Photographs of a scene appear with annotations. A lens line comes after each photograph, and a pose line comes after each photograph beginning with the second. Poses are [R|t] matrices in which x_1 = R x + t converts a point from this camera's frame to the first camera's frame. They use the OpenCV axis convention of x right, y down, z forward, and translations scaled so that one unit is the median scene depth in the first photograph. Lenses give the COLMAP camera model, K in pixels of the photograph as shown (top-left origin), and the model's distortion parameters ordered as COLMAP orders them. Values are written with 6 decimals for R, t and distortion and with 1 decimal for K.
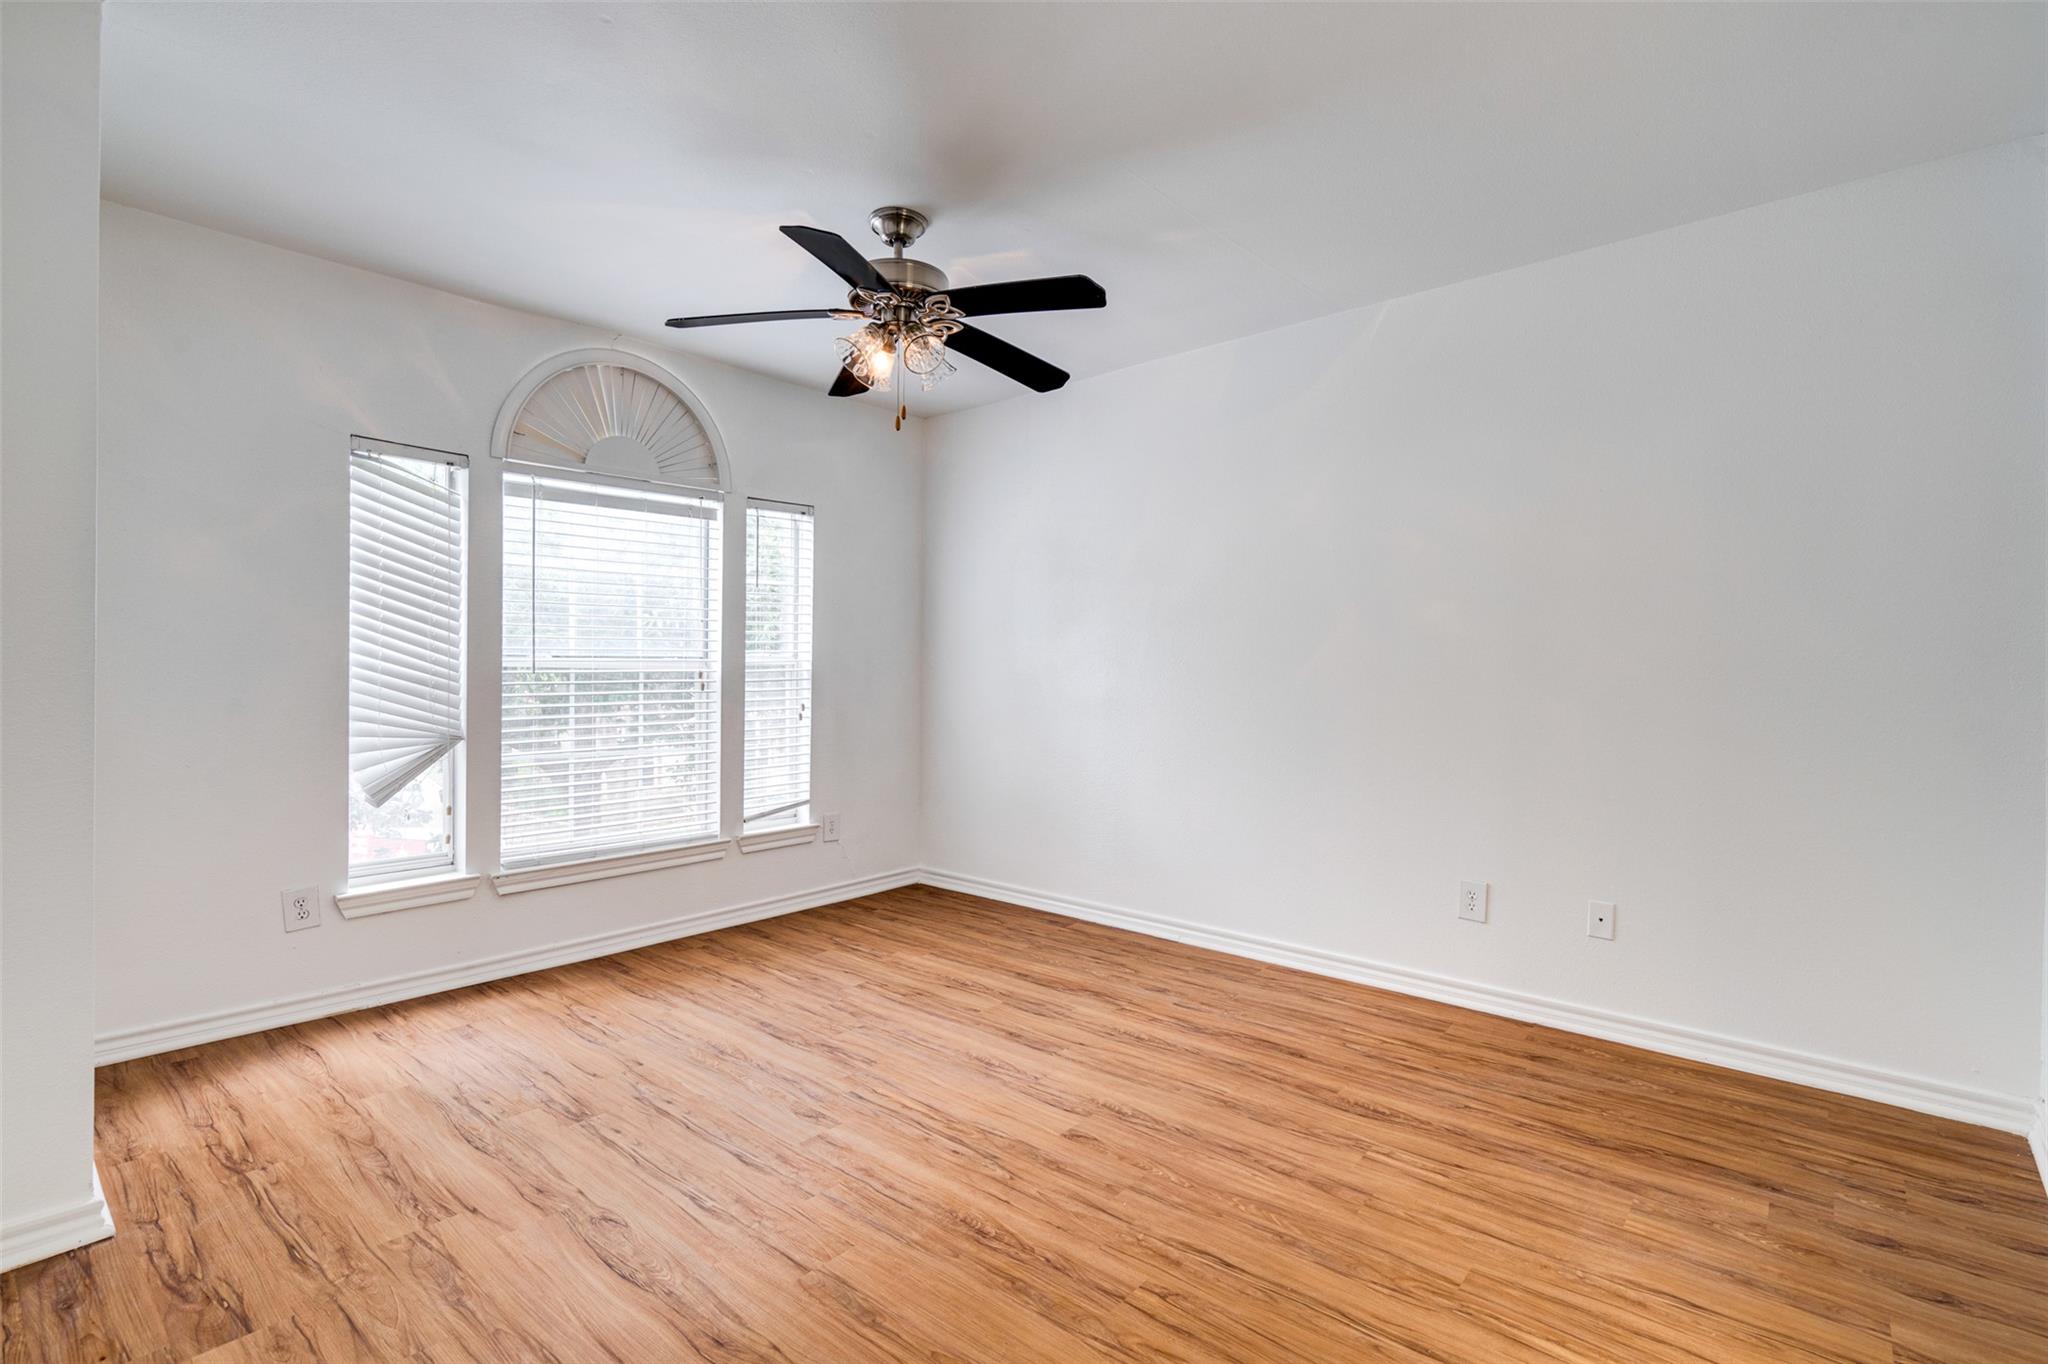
lens RADIAL K [[936.5, 0, 1018.2], [0, 936.5, 686.4], [0, 0, 1]] dist [-0.002334, 0.000027]
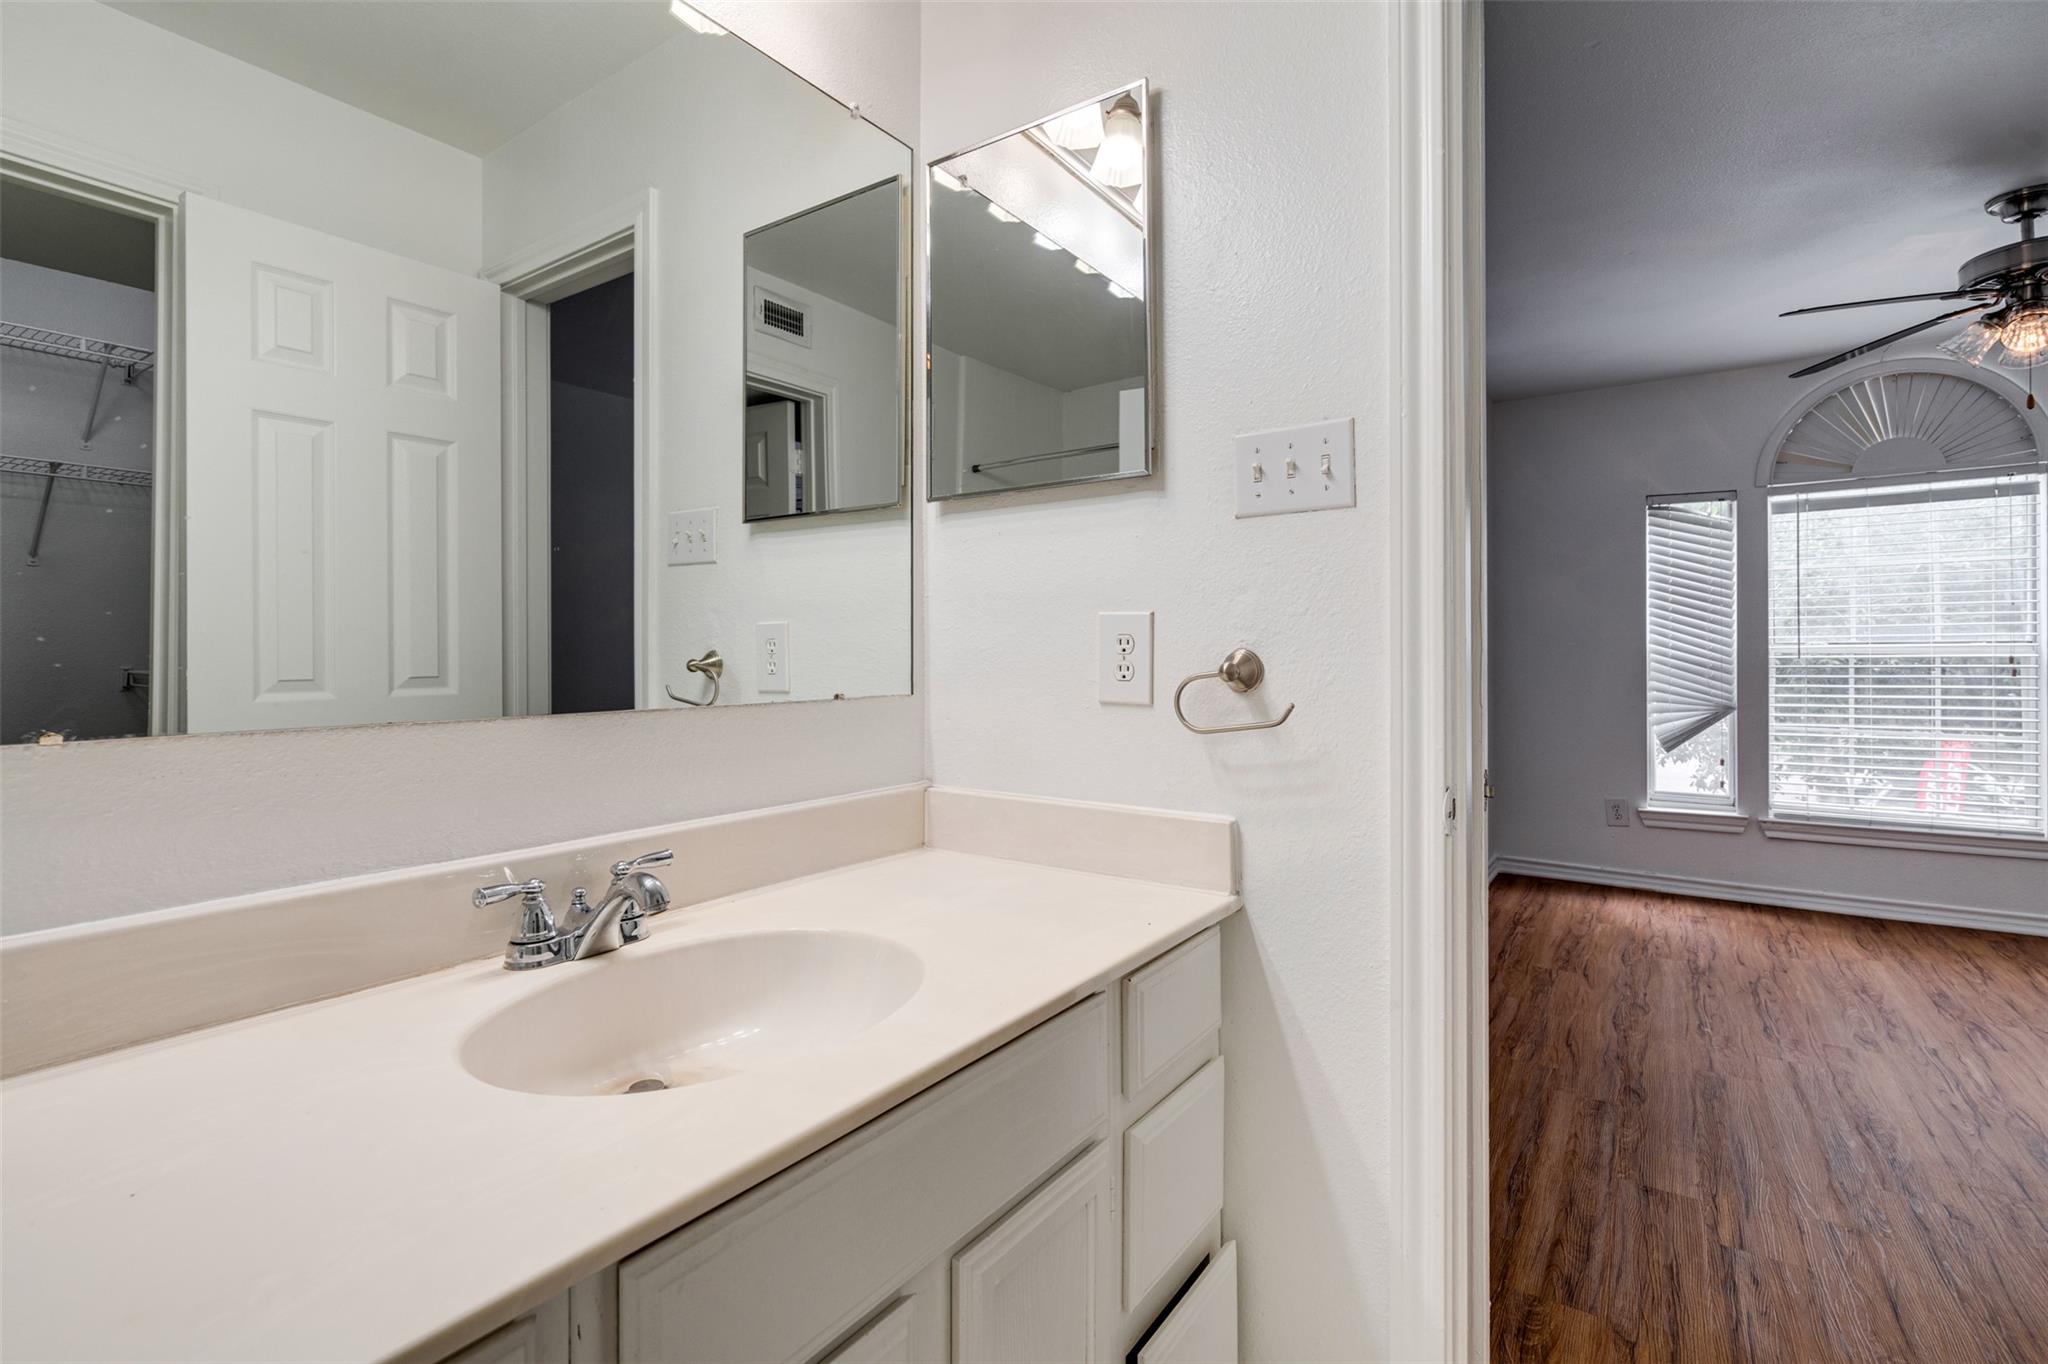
lens RADIAL K [[936.5, 0, 1044.6], [0, 936.5, 640.7], [0, 0, 1]] dist [-0.002334, 0.000027]
pose [[0.126396, -0.018405, -0.991809, 0.622957], [-0.012910, 0.999713, -0.020197, 0.000300], [0.991896, 0.015357, 0.126122, -0.124746]]
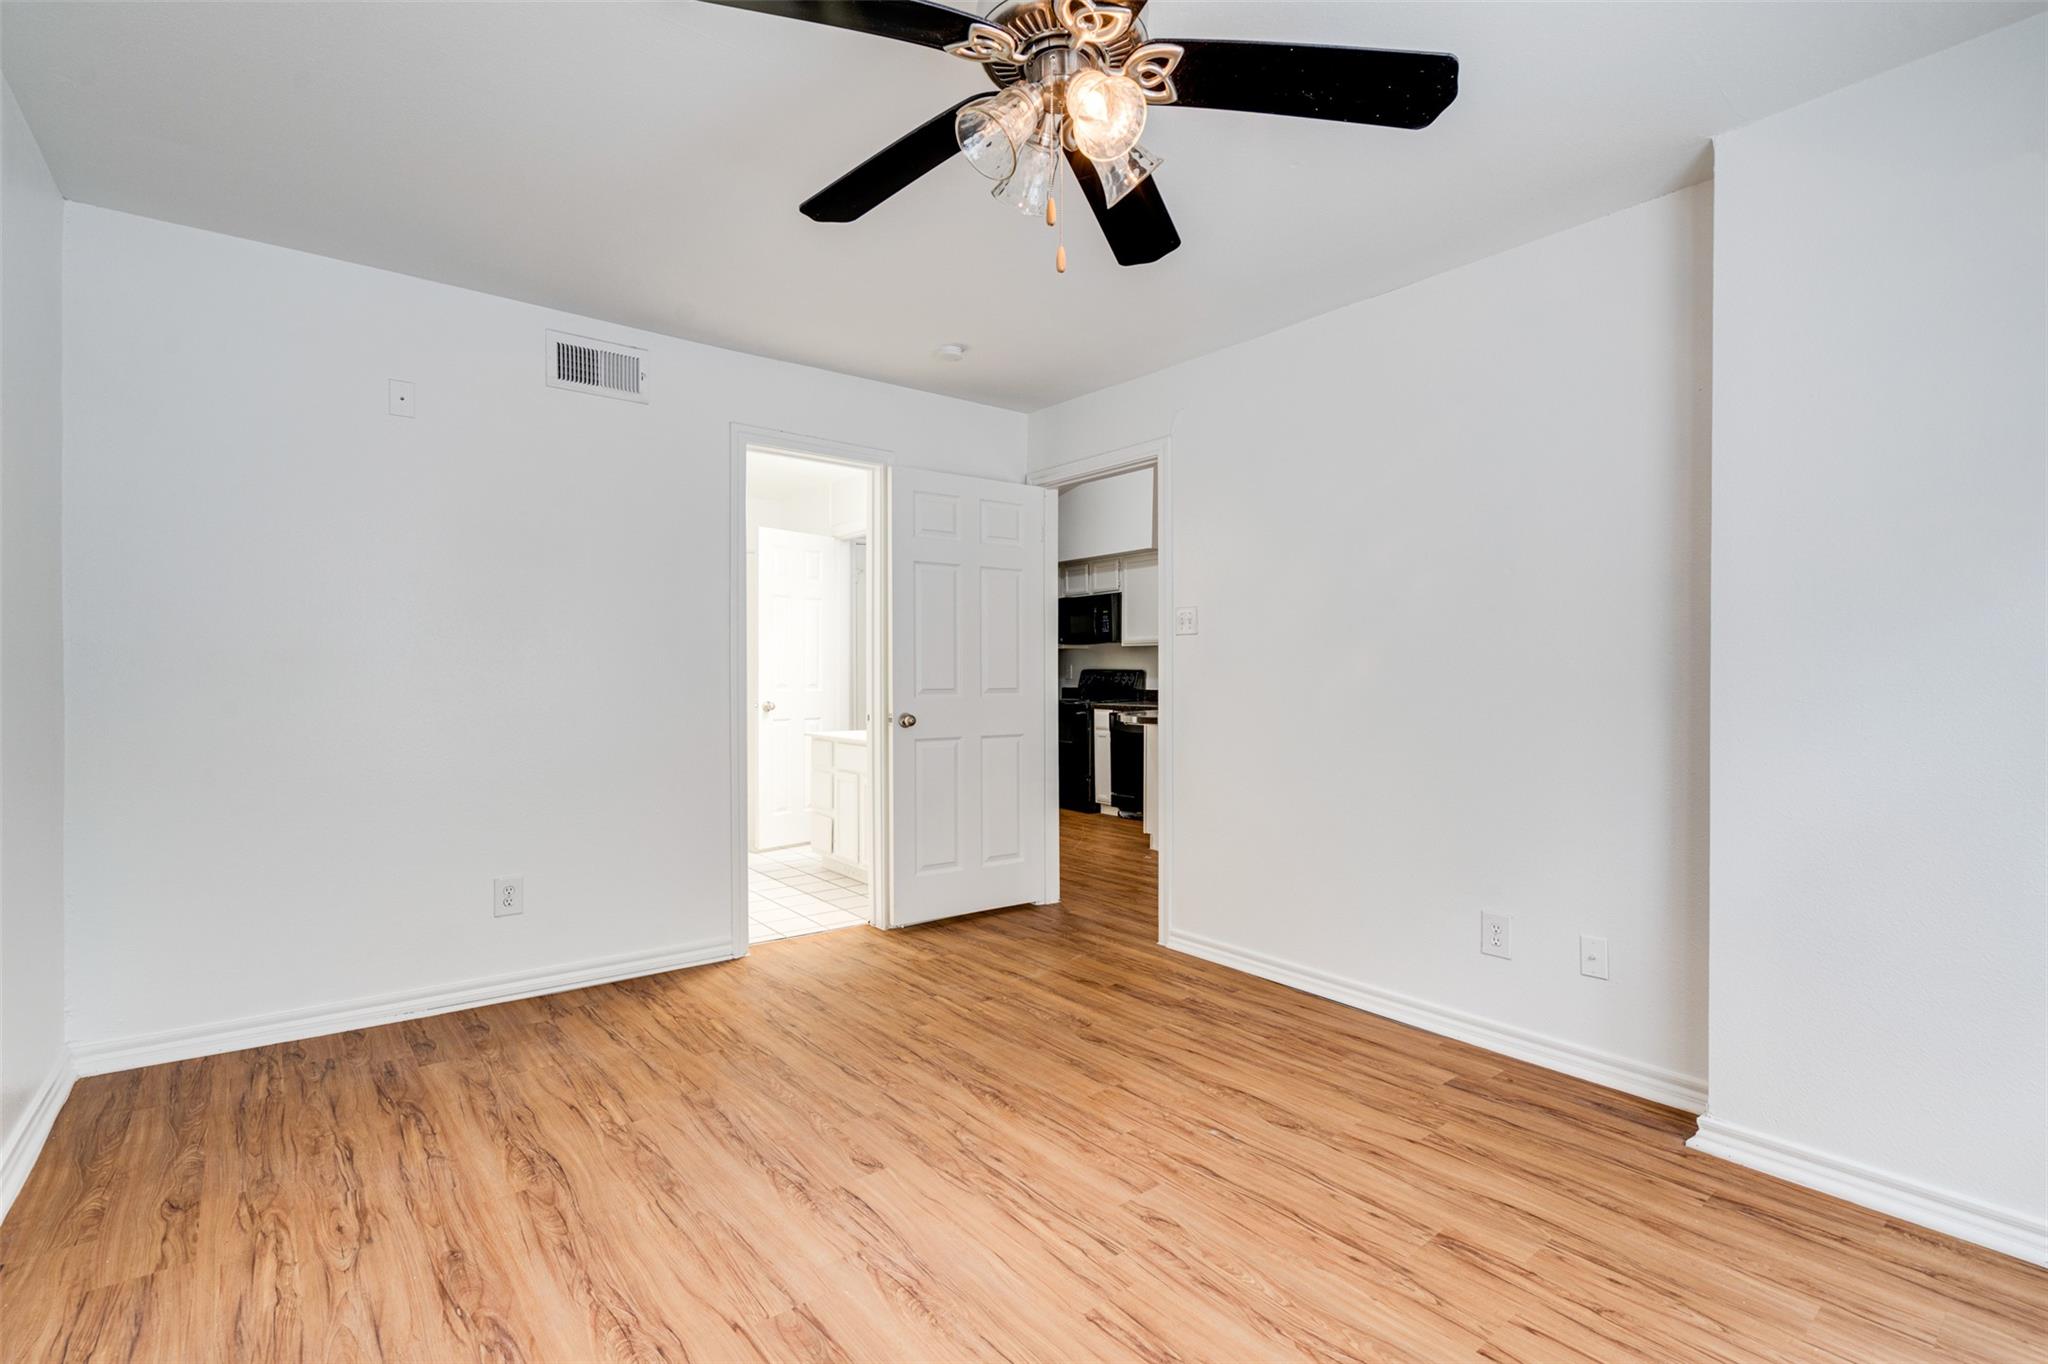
lens RADIAL K [[936.5, 0, 1019.3], [0, 936.5, 677.4], [0, 0, 1]] dist [-0.002334, 0.000027]
pose [[-0.984438, -0.009268, 0.175486, -0.186329], [-0.006707, 0.999862, 0.015183, -0.025788], [-0.175603, 0.013769, -0.984365, 1.414462]]
